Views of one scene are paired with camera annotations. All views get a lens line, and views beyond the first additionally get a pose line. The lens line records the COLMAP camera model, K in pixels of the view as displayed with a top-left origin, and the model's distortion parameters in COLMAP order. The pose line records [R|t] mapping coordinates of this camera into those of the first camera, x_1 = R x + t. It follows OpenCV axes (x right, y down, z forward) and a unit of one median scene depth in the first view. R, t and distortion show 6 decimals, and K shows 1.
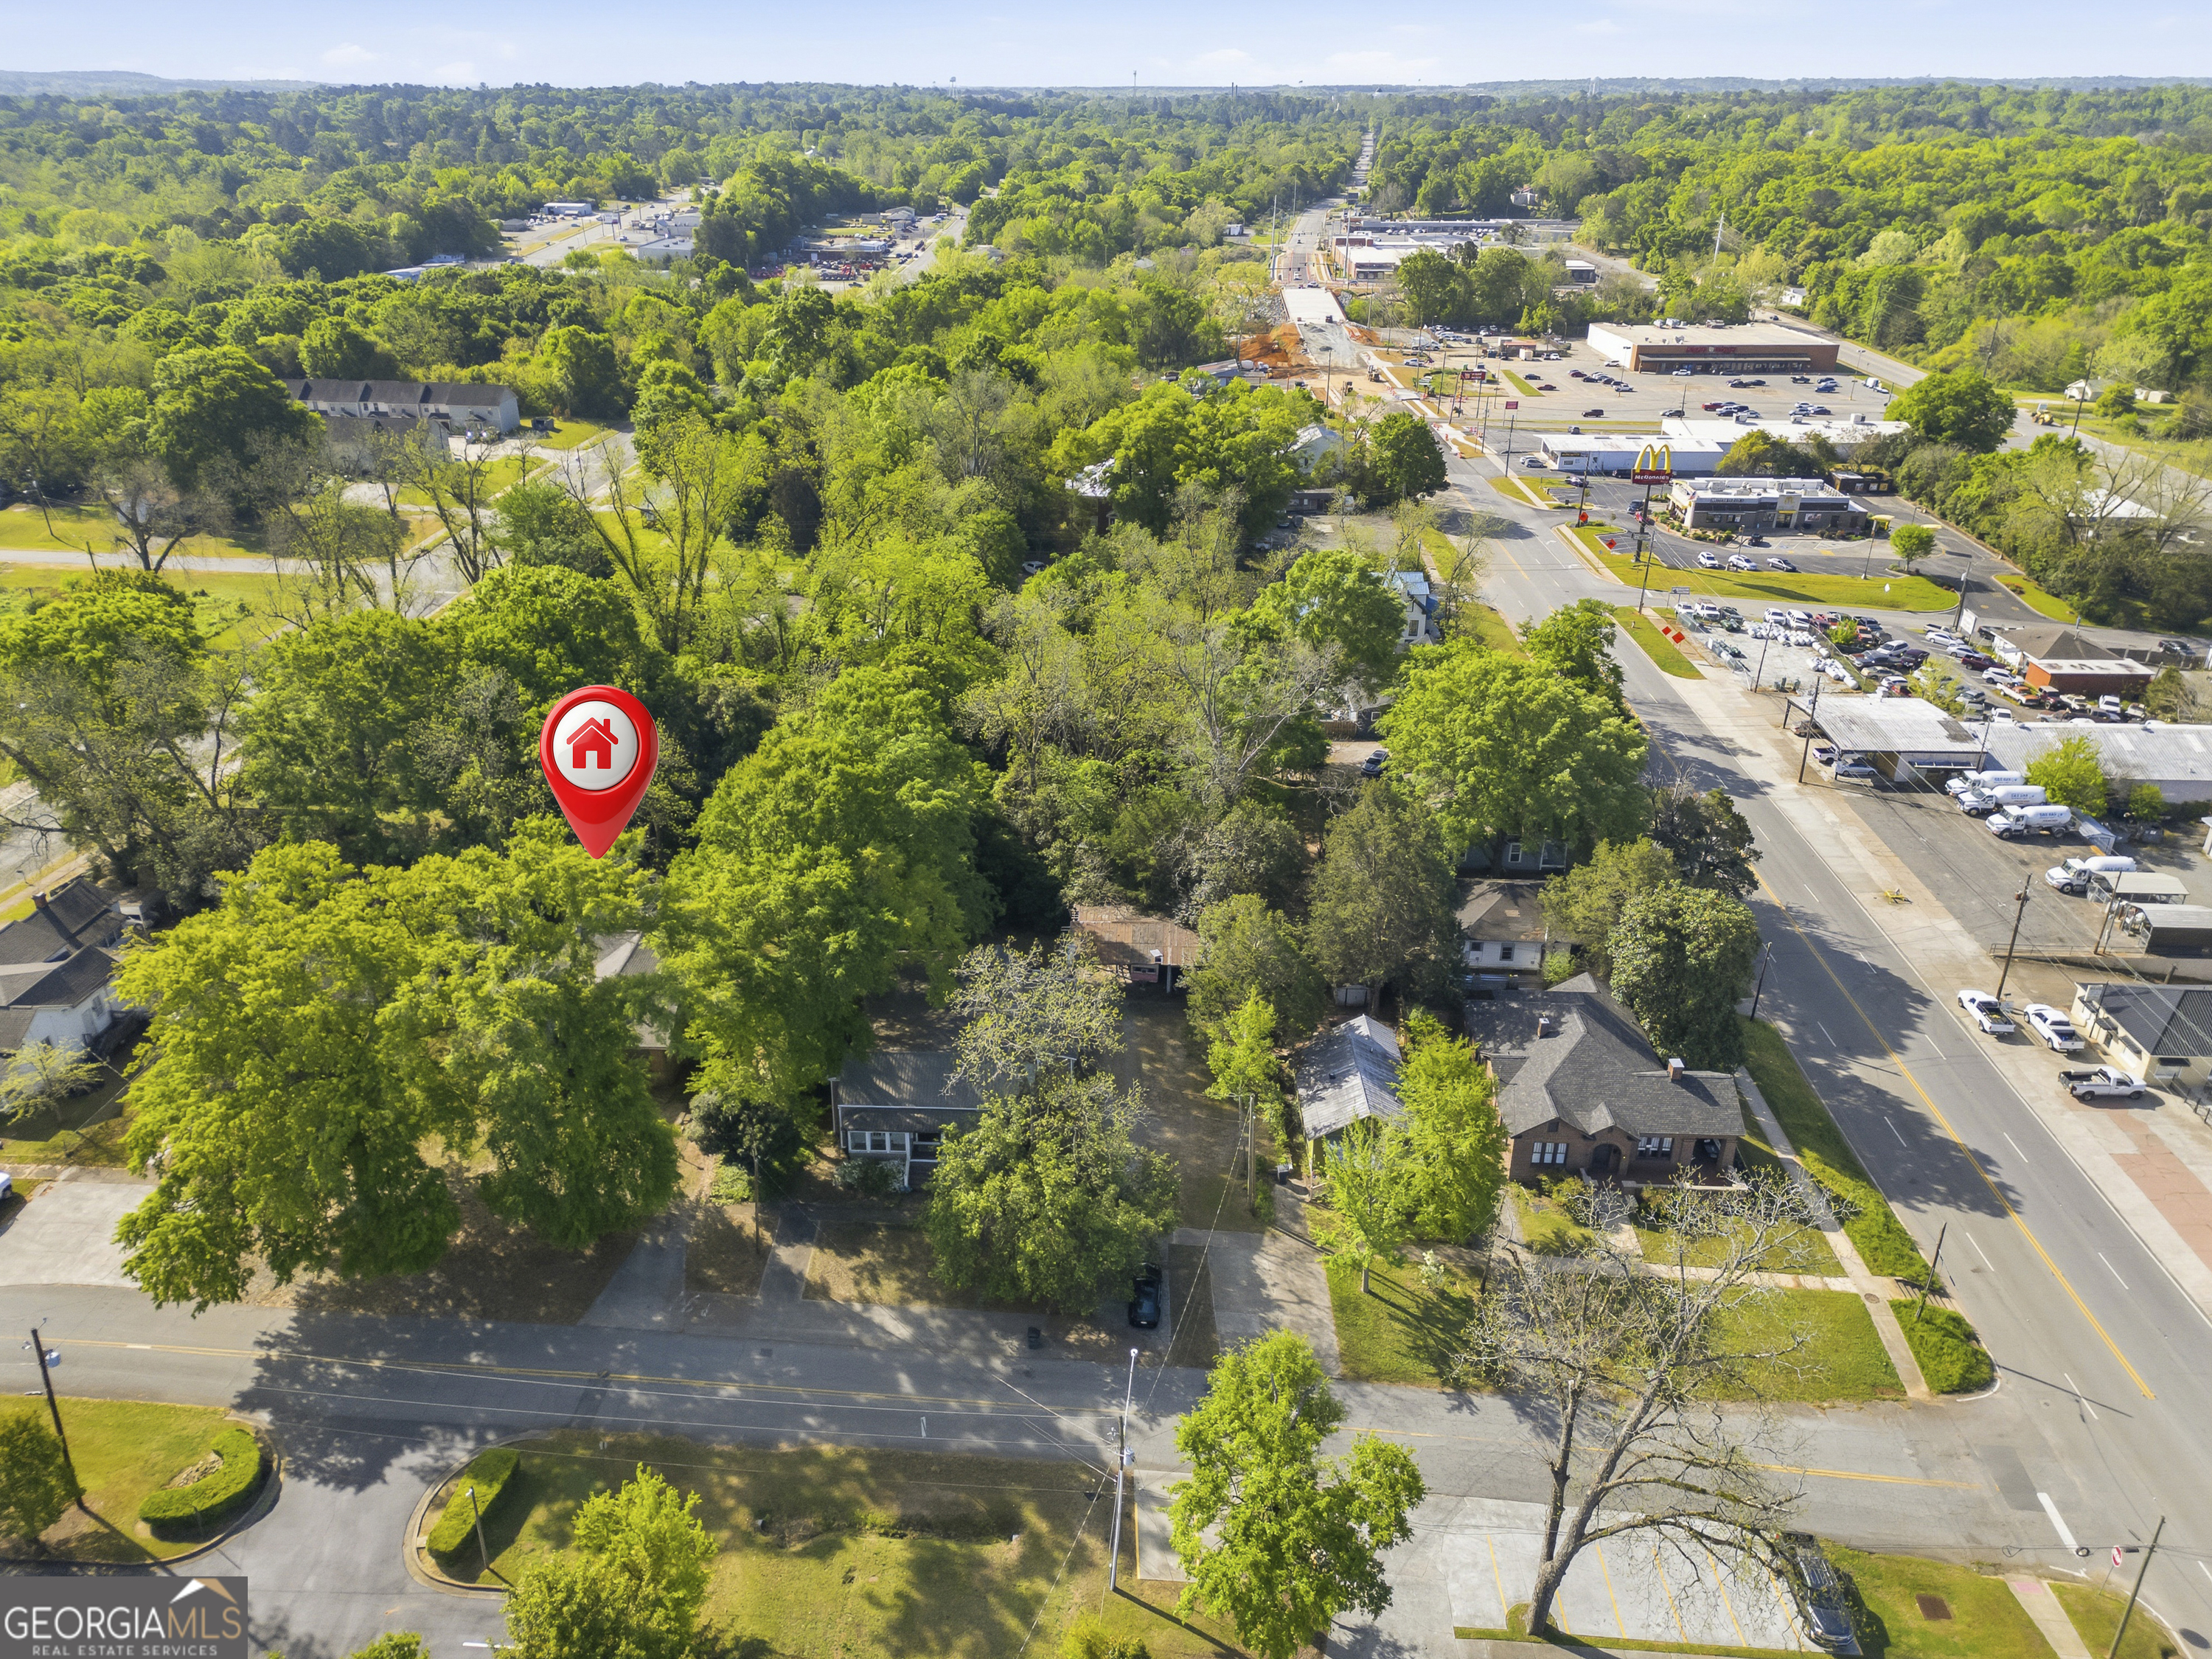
lens RADIAL K [[1540.8, 0, 1095.9], [0, 1540.8, 834.3], [0, 0, 1]] dist [0.100154, -0.106232]
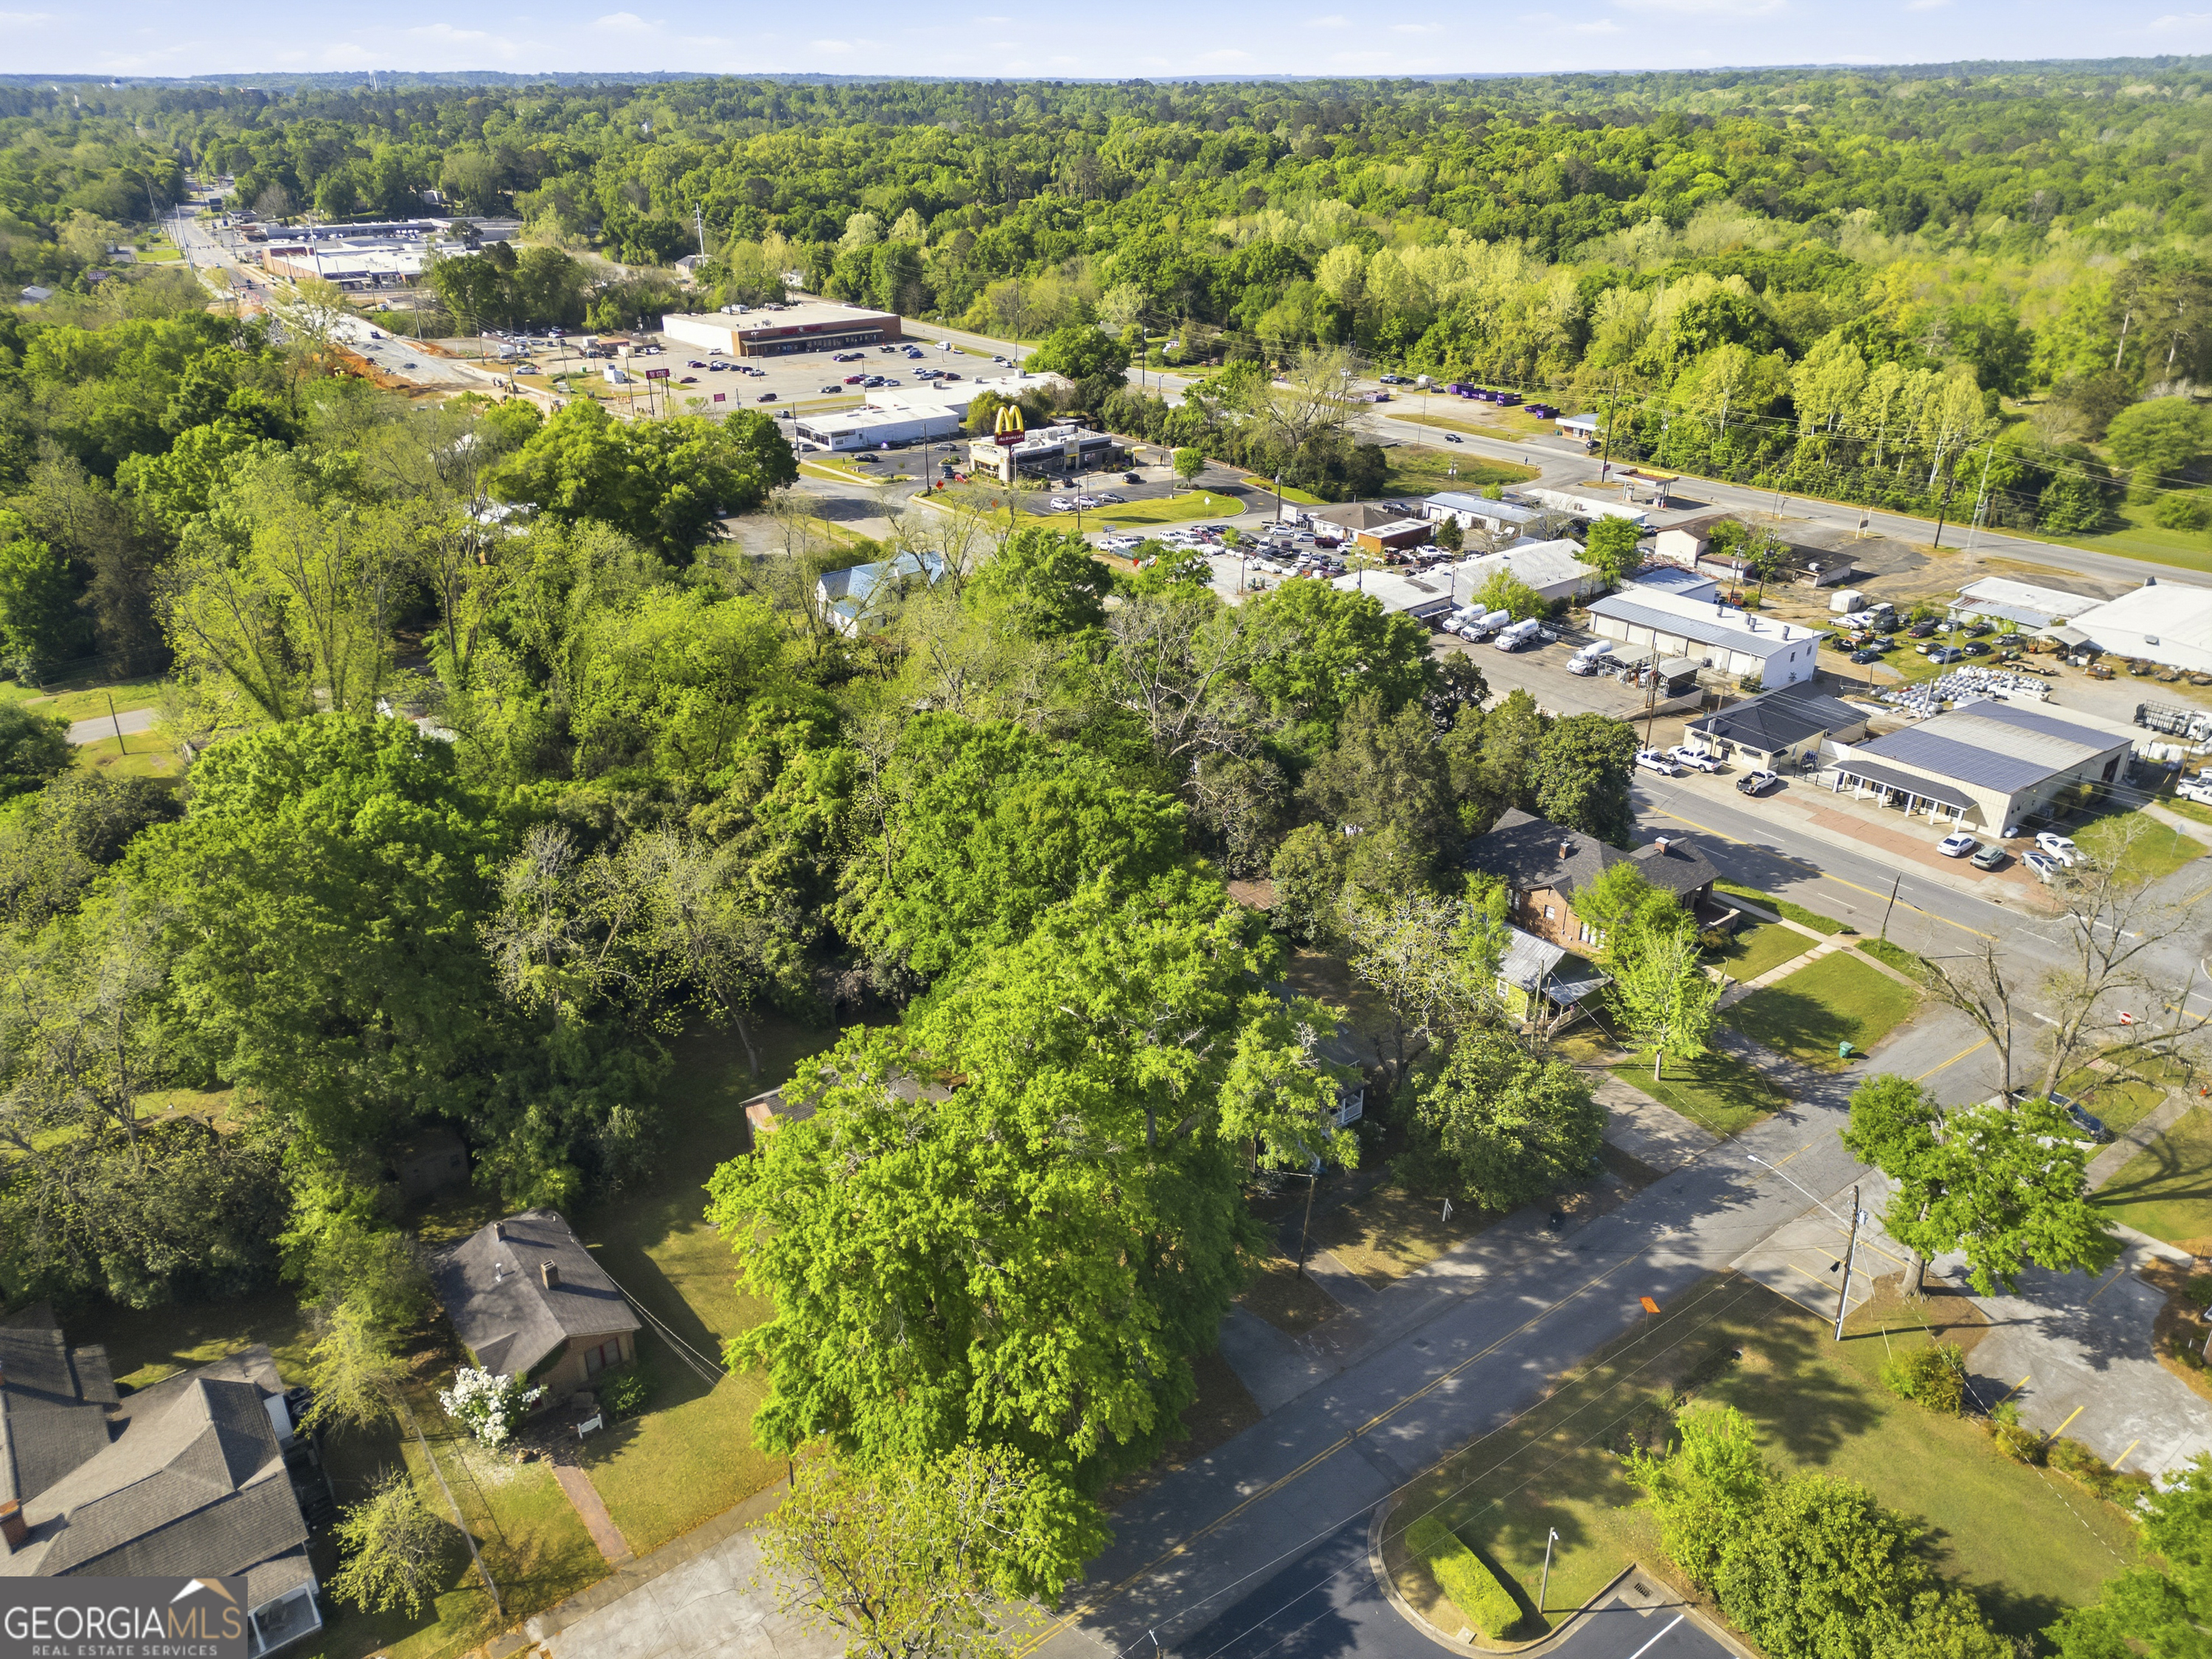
lens RADIAL K [[1540.8, 0, 1095.9], [0, 1540.8, 834.3], [0, 0, 1]] dist [0.100154, -0.106232]
pose [[0.767148, -0.288589, 0.572888, -0.376862], [0.286864, 0.953148, 0.096007, -0.060265], [-0.573754, 0.090689, 0.813991, 0.120888]]
